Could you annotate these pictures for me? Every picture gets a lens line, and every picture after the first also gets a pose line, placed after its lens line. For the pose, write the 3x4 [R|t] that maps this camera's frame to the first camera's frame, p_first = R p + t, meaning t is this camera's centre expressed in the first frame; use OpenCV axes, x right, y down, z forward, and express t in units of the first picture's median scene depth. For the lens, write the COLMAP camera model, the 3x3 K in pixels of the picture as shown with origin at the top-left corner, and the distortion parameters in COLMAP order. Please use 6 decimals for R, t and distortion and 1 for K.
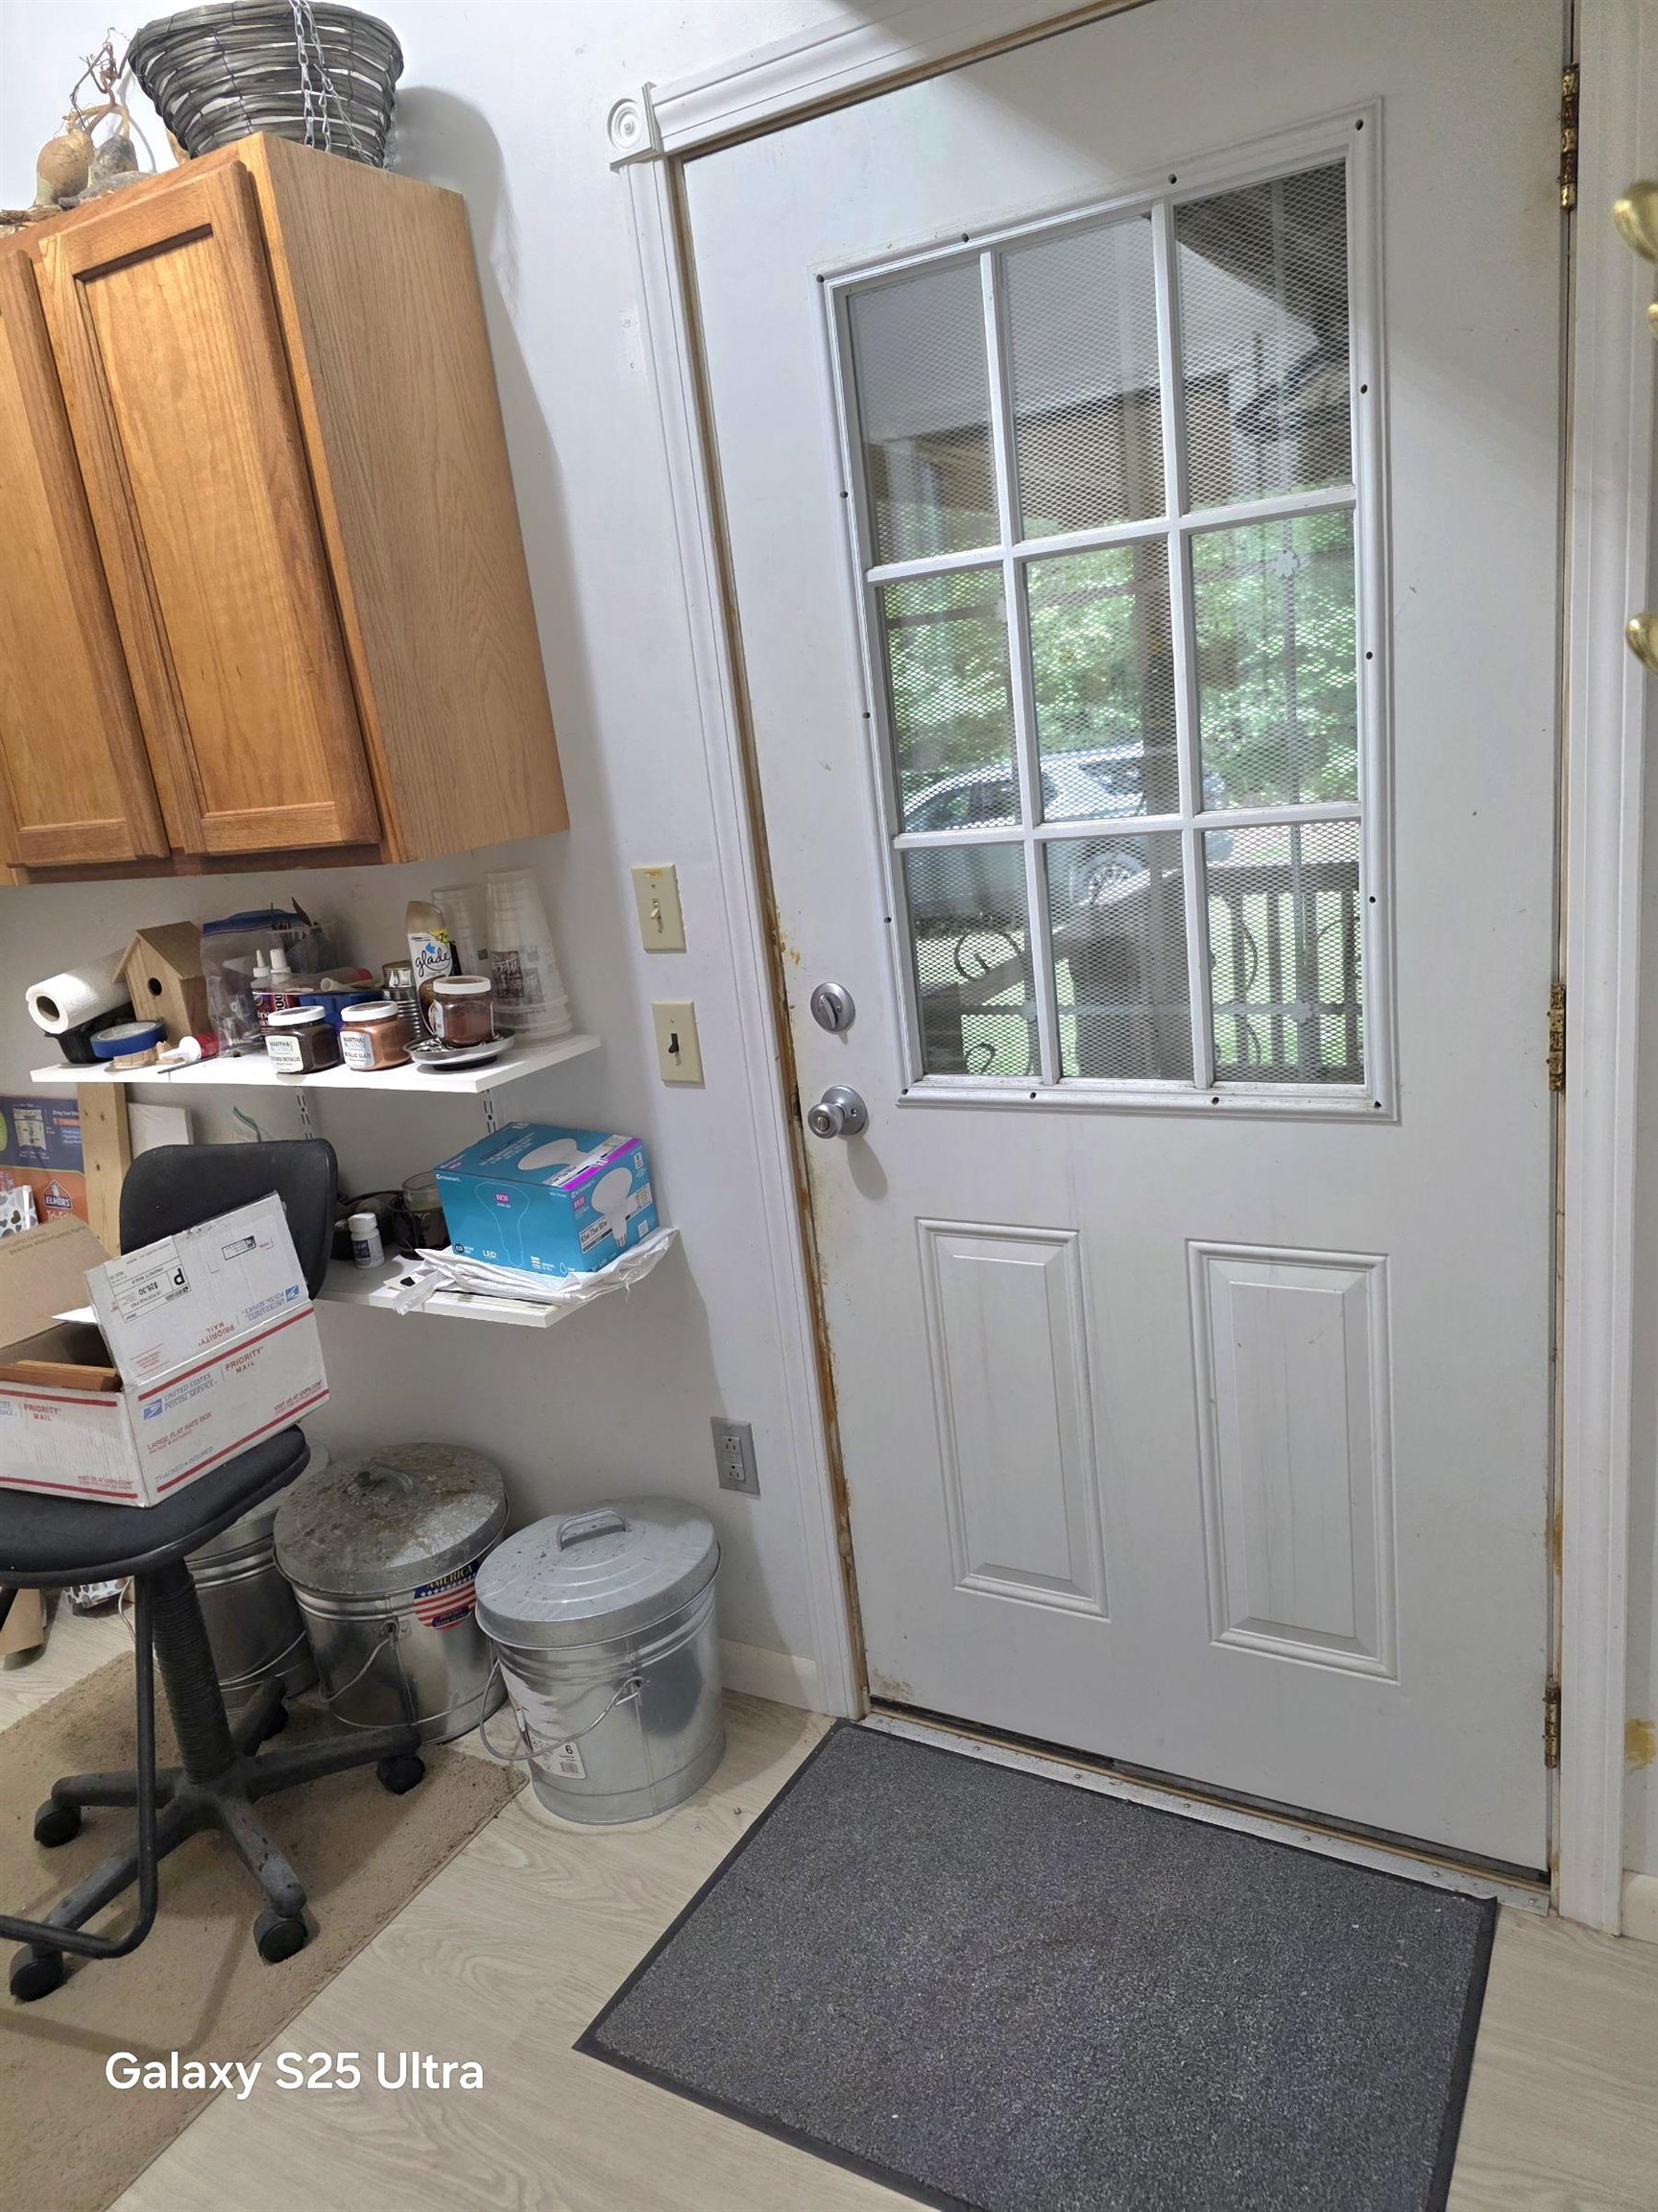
lens RADIAL K [[1491.3, 0, 862.1], [0, 1491.3, 1116.3], [0, 0, 1]] dist [0.056056, -0.042665]
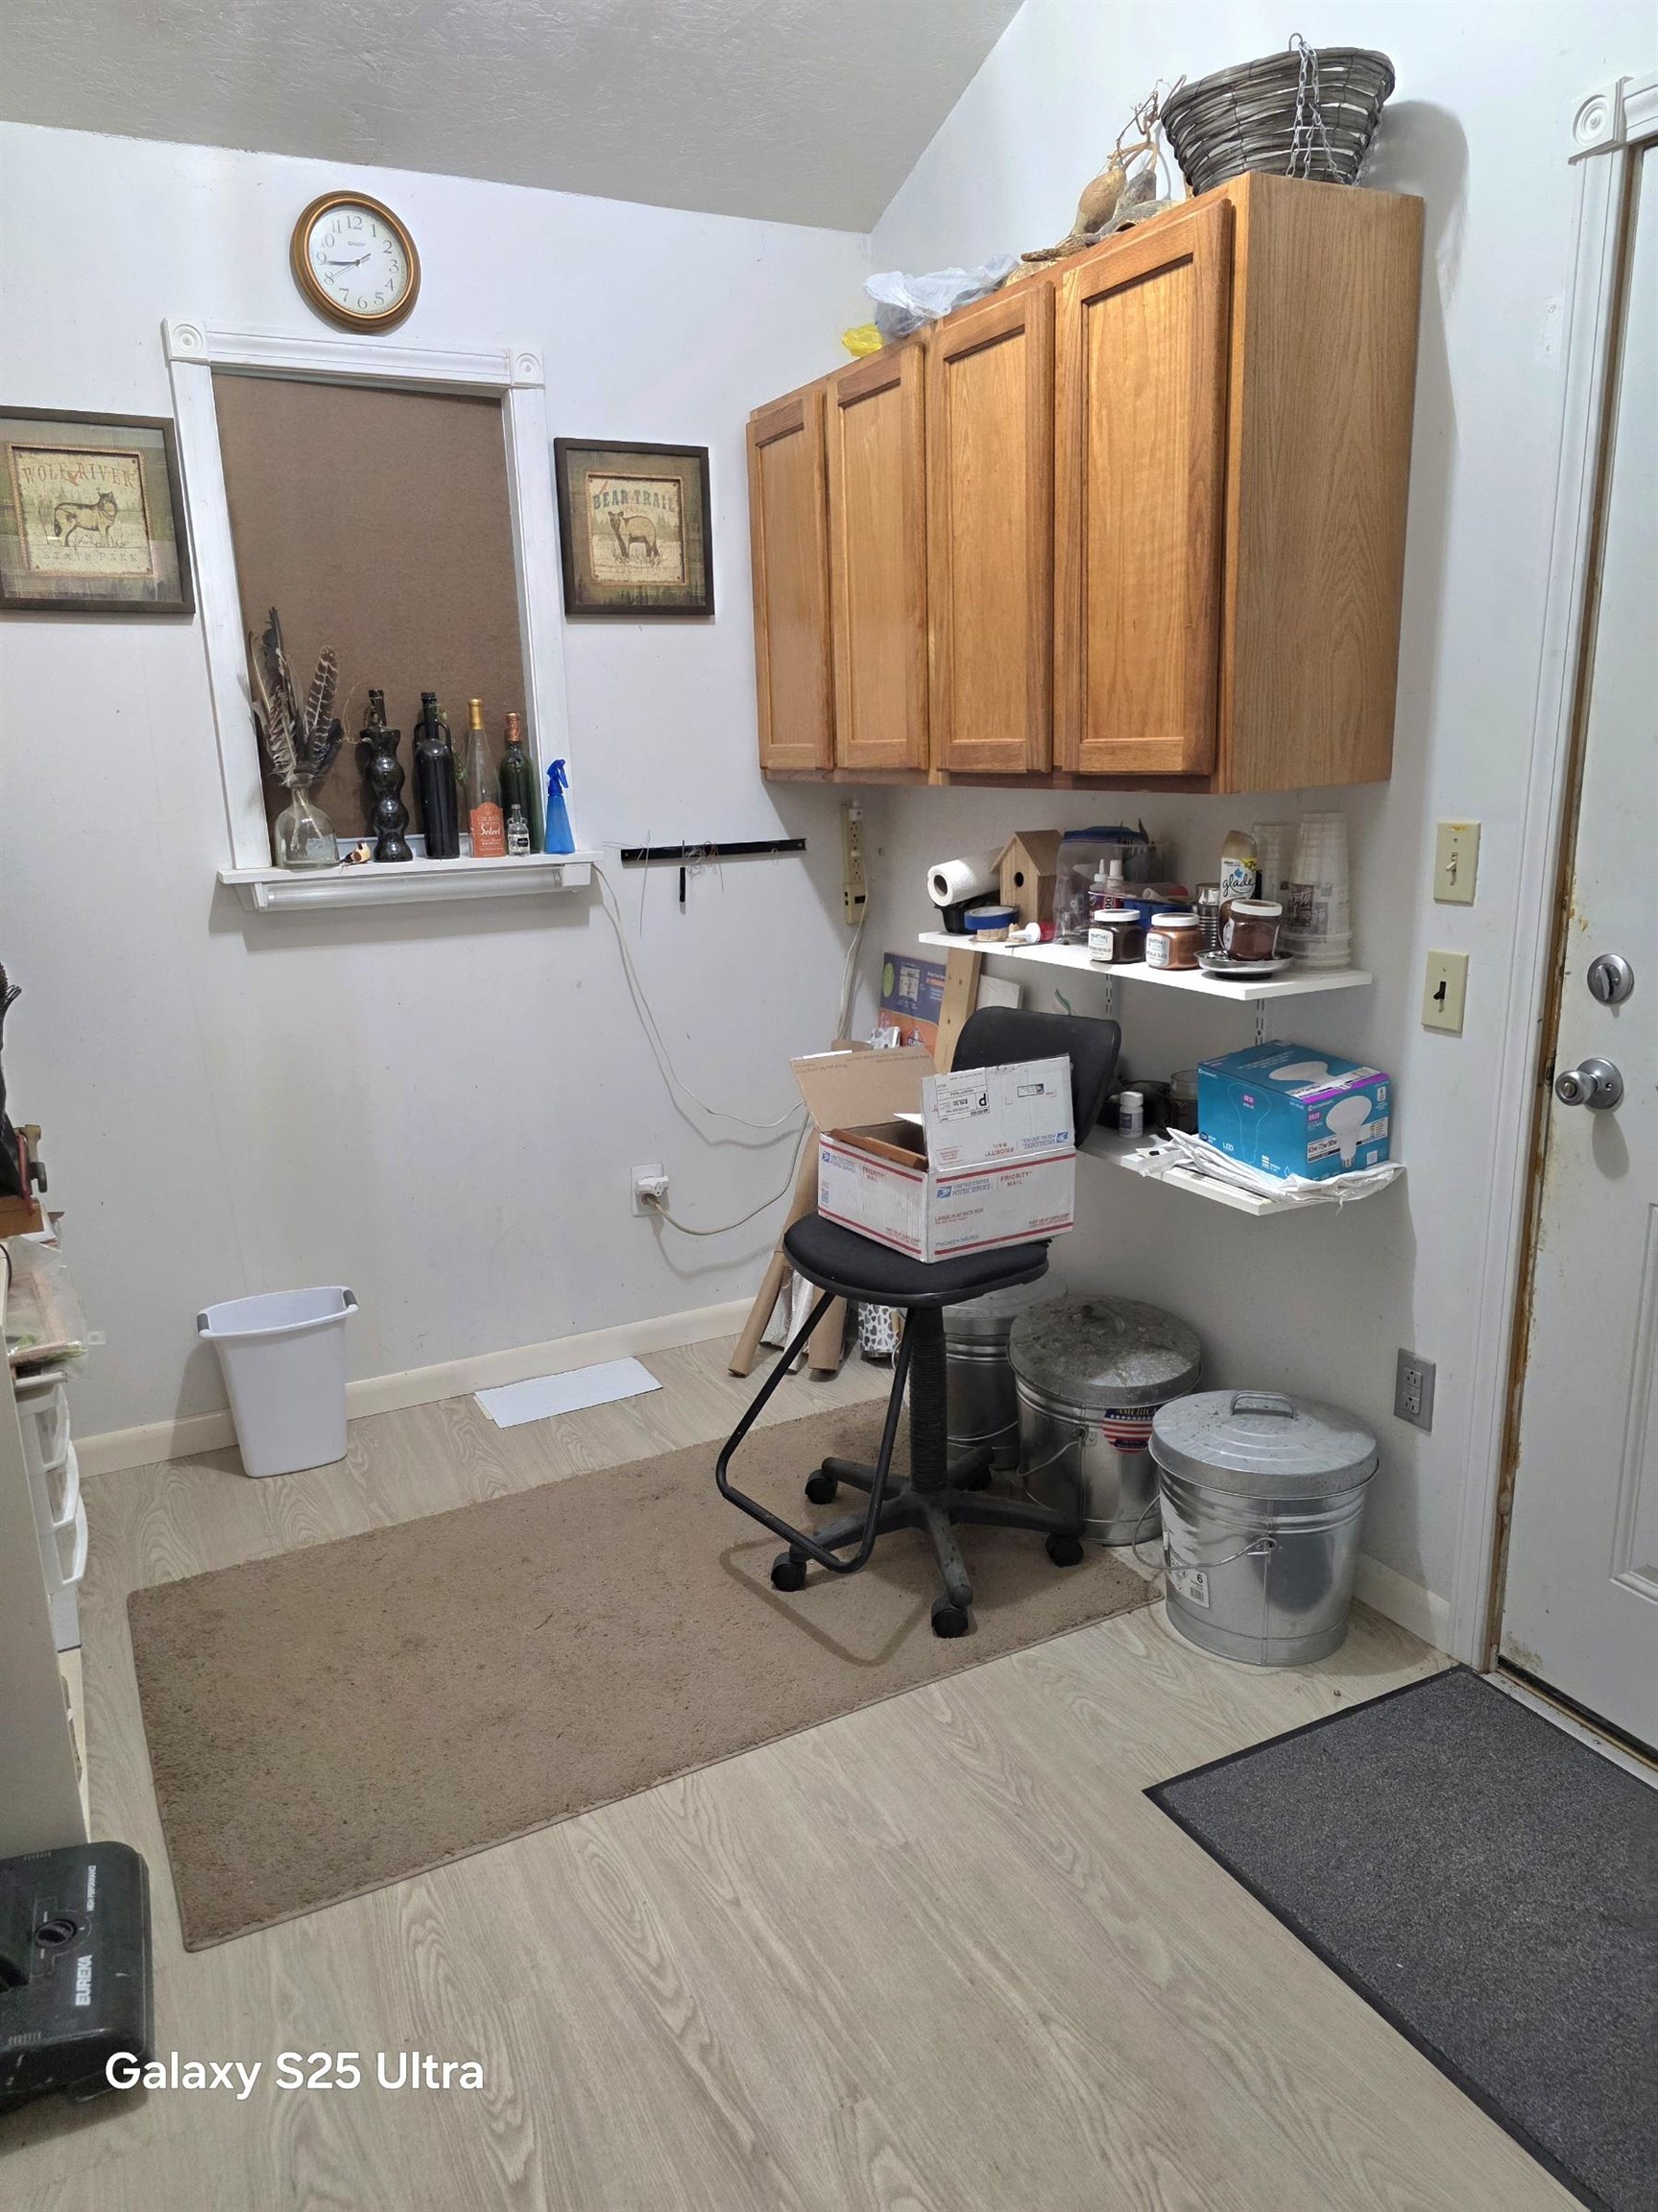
lens RADIAL K [[1501.8, 0, 829.0], [0, 1501.8, 1106.0], [0, 0, 1]] dist [0.023496, -0.003341]
pose [[0.829892, 0.212207, -0.515992, 0.084181], [-0.201321, 0.976433, 0.077774, 0.035379], [0.520335, 0.039336, 0.853056, -0.133595]]
